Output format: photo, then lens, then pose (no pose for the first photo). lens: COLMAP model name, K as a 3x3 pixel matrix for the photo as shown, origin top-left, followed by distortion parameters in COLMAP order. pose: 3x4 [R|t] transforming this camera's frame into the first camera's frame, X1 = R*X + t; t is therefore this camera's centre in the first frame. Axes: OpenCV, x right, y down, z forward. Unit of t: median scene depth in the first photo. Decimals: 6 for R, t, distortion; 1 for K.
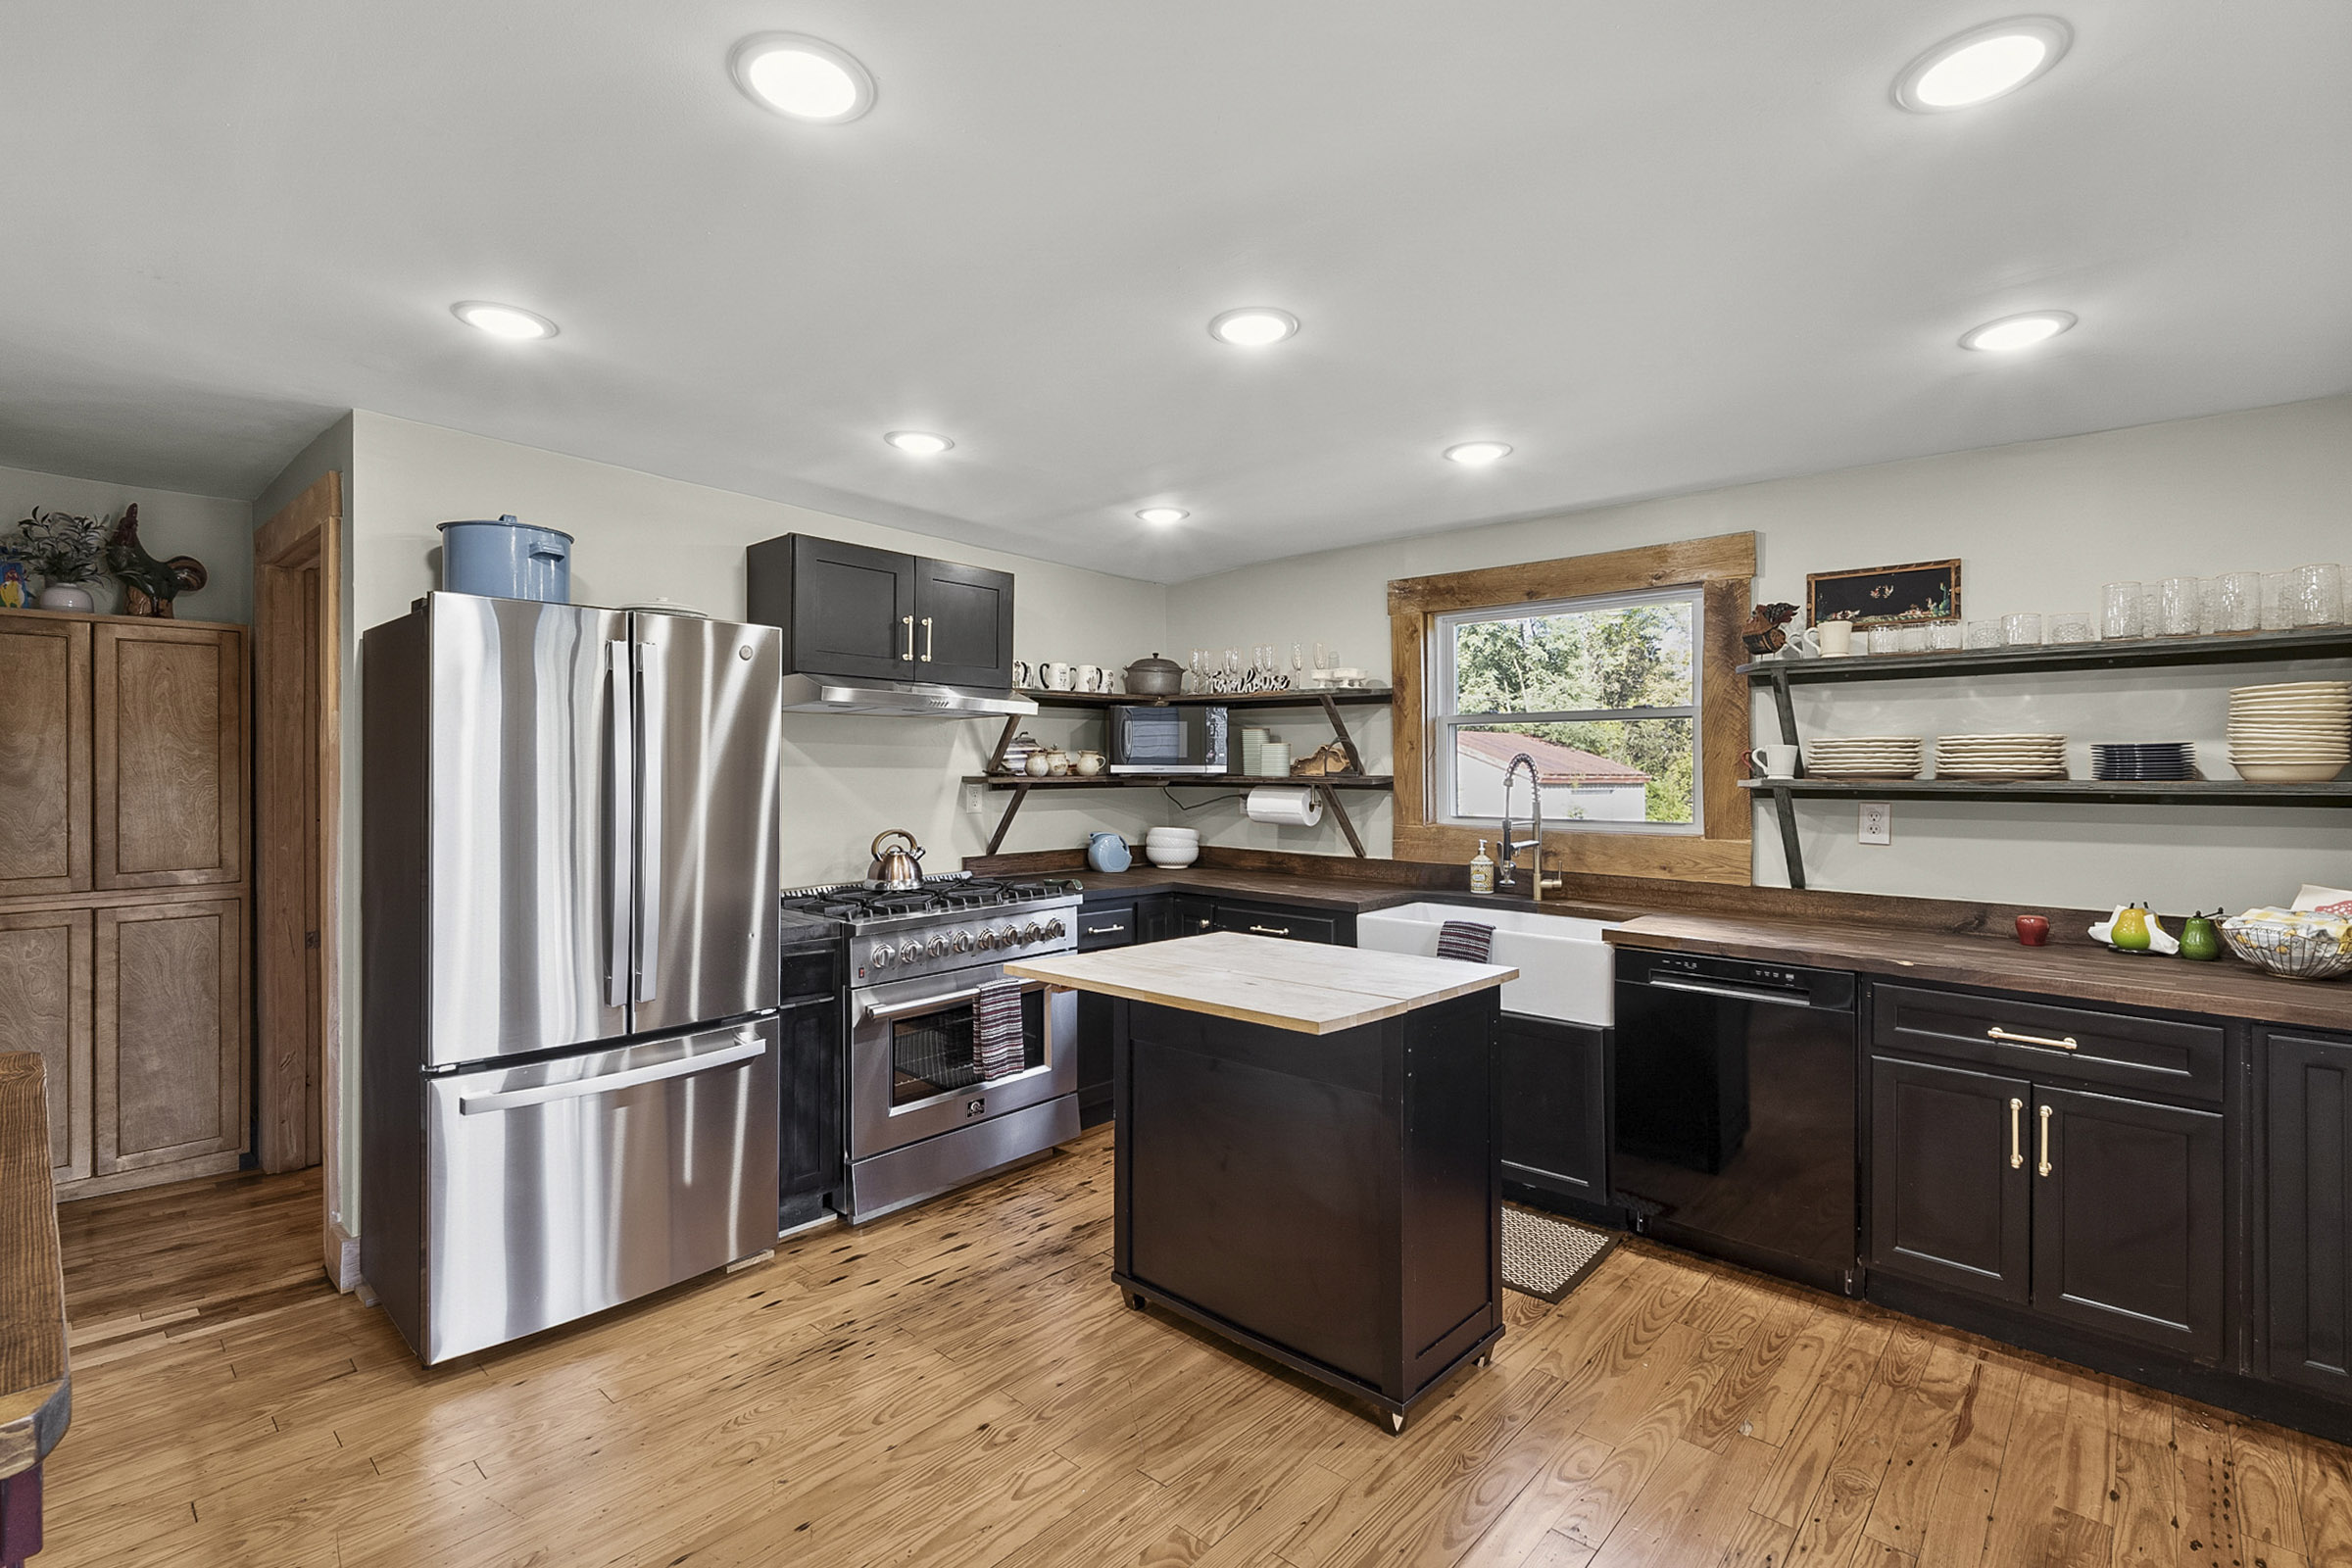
lens RADIAL K [[1061.6, 0, 1168.2], [0, 1061.6, 769.1], [0, 0, 1]] dist [-0.002809, -0.000134]
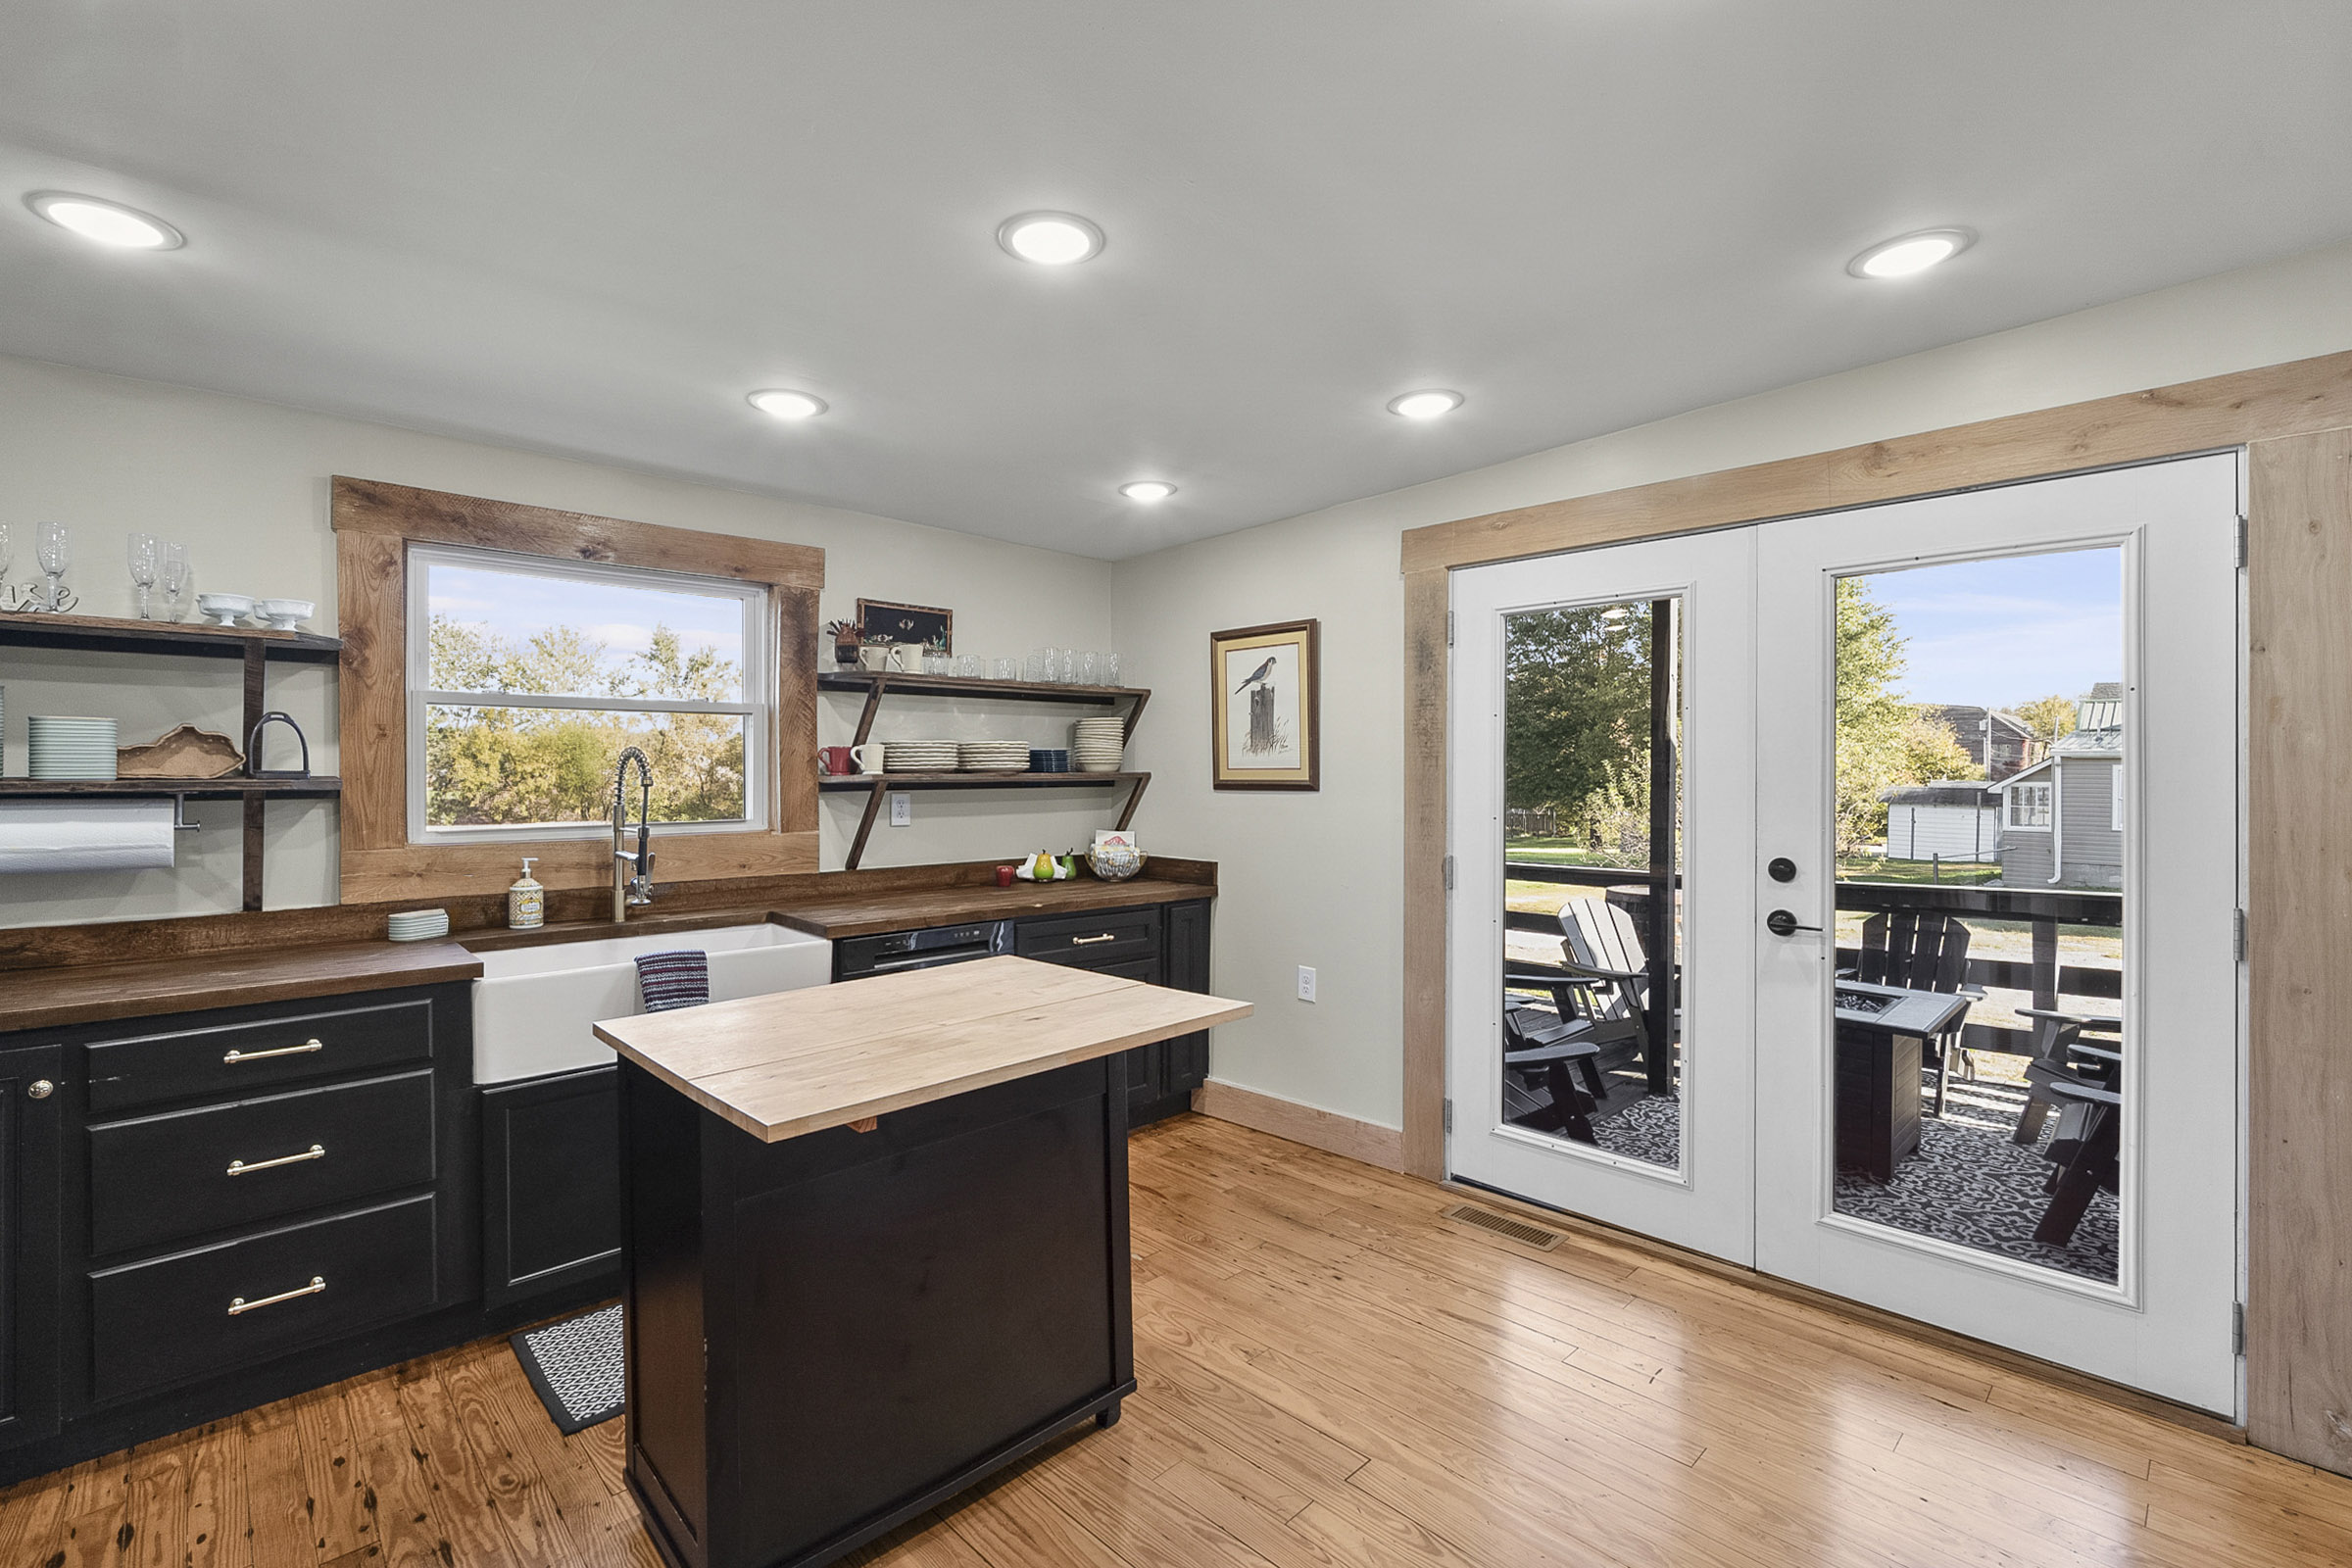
lens RADIAL K [[1037.8, 0, 1168.9], [0, 1037.8, 773.3], [0, 0, 1]] dist [-0.001418, -0.000009]
pose [[0.057430, -0.005529, 0.998334, -0.508801], [0.002571, 0.999982, 0.005390, 0.003049], [-0.998346, 0.002258, 0.057443, 0.590641]]
